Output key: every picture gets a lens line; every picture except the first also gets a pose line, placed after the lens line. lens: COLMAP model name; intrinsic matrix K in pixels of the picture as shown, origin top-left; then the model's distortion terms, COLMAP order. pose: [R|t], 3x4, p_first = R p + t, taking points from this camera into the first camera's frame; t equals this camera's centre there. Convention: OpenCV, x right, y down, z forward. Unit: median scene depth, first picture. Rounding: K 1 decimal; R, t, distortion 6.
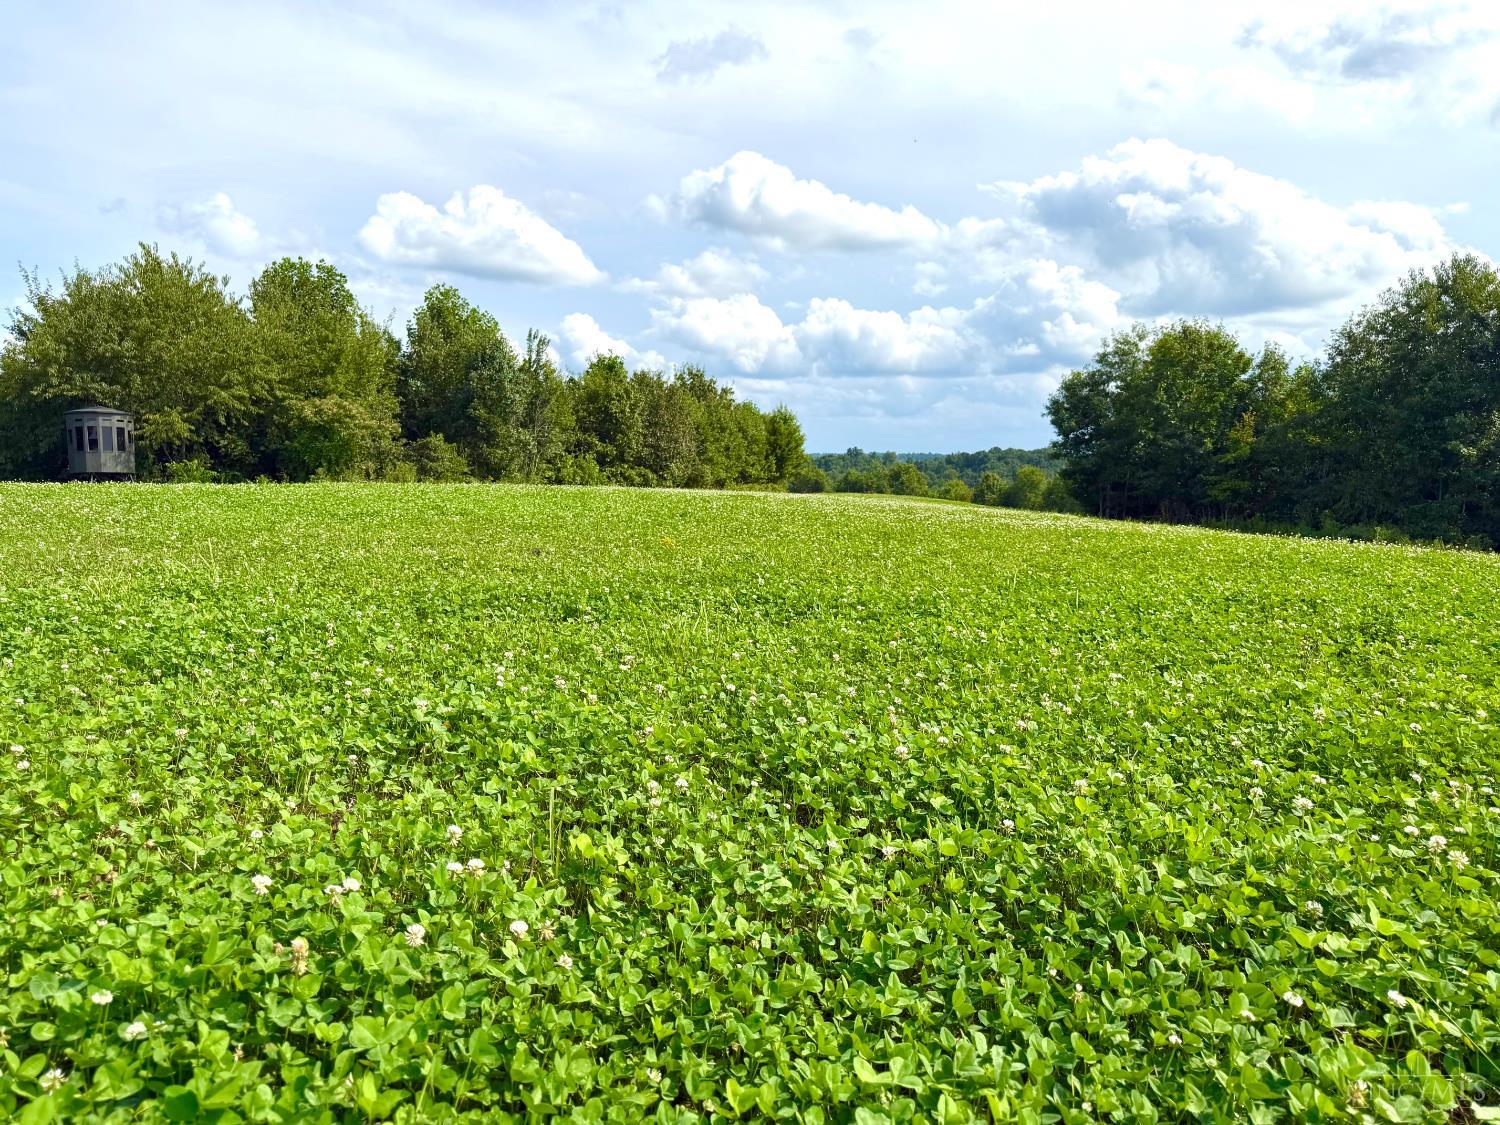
lens RADIAL K [[1031.8, 0, 743.0], [0, 1031.8, 570.2], [0, 0, 1]] dist [-0.005798, -0.031113]
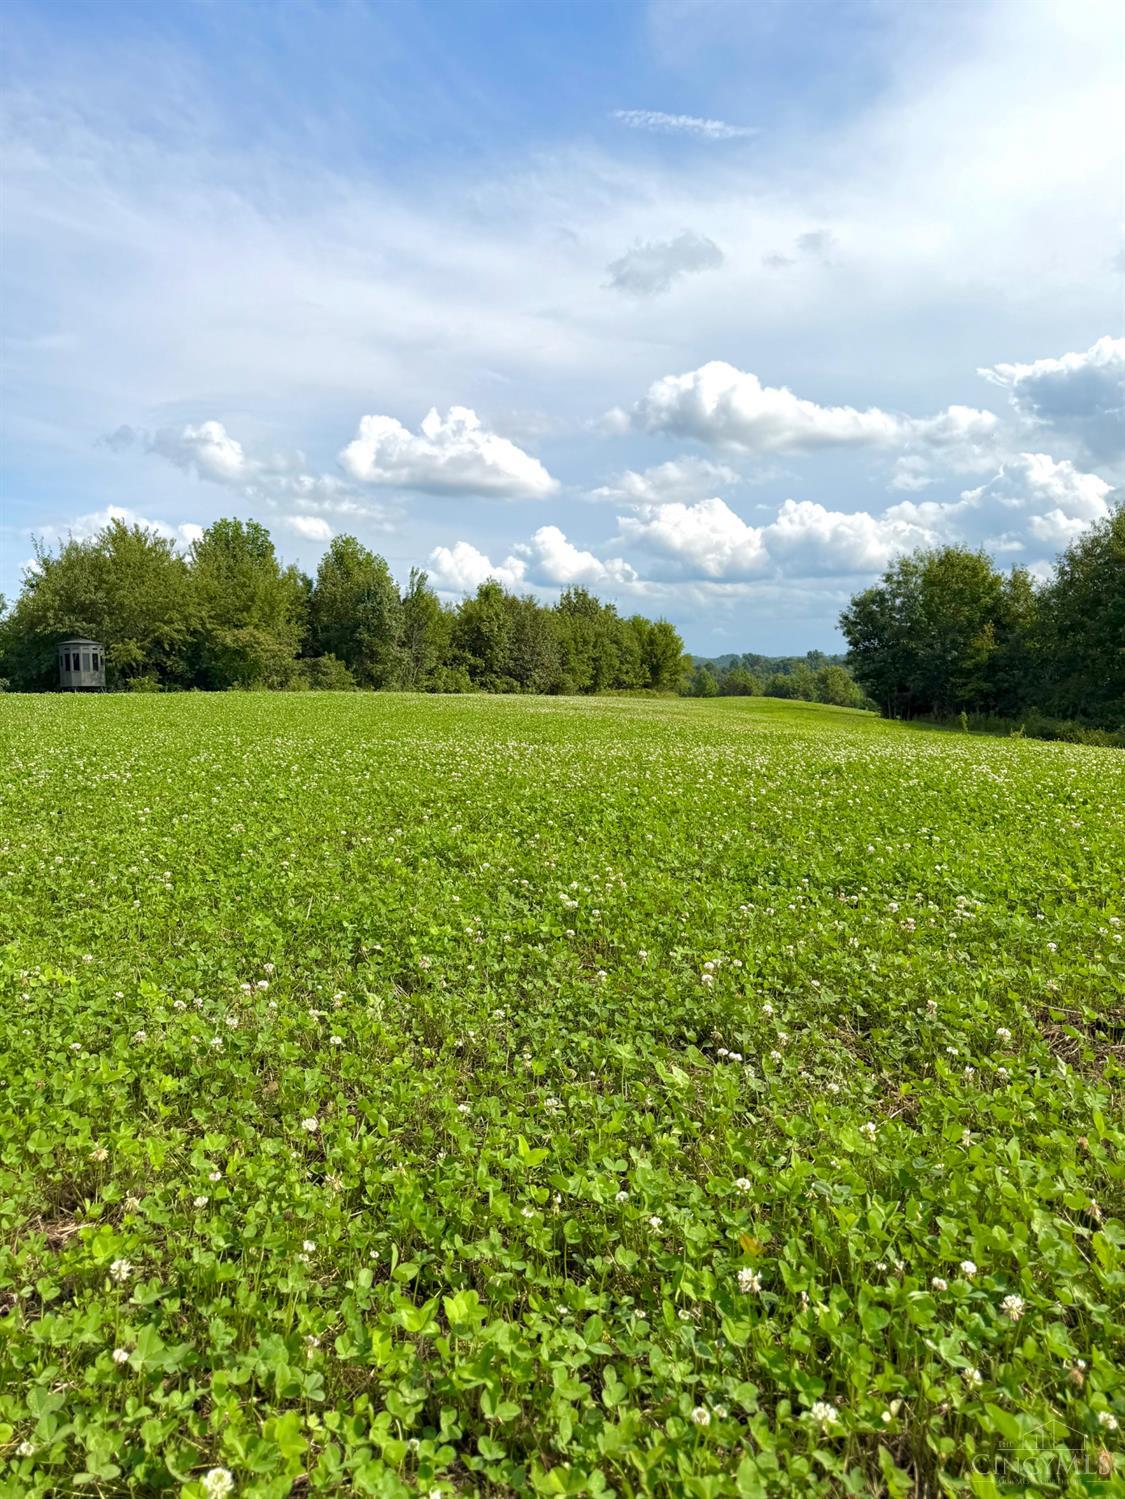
lens RADIAL K [[1031.1, 0, 559.1], [0, 1031.1, 745.9], [0, 0, 1]] dist [-0.005798, -0.031113]
pose [[0.988927, -0.002103, -0.148386, 0.155616], [-0.002138, 0.999594, -0.028415, 0.016921], [0.148385, 0.028418, 0.988521, -0.199051]]
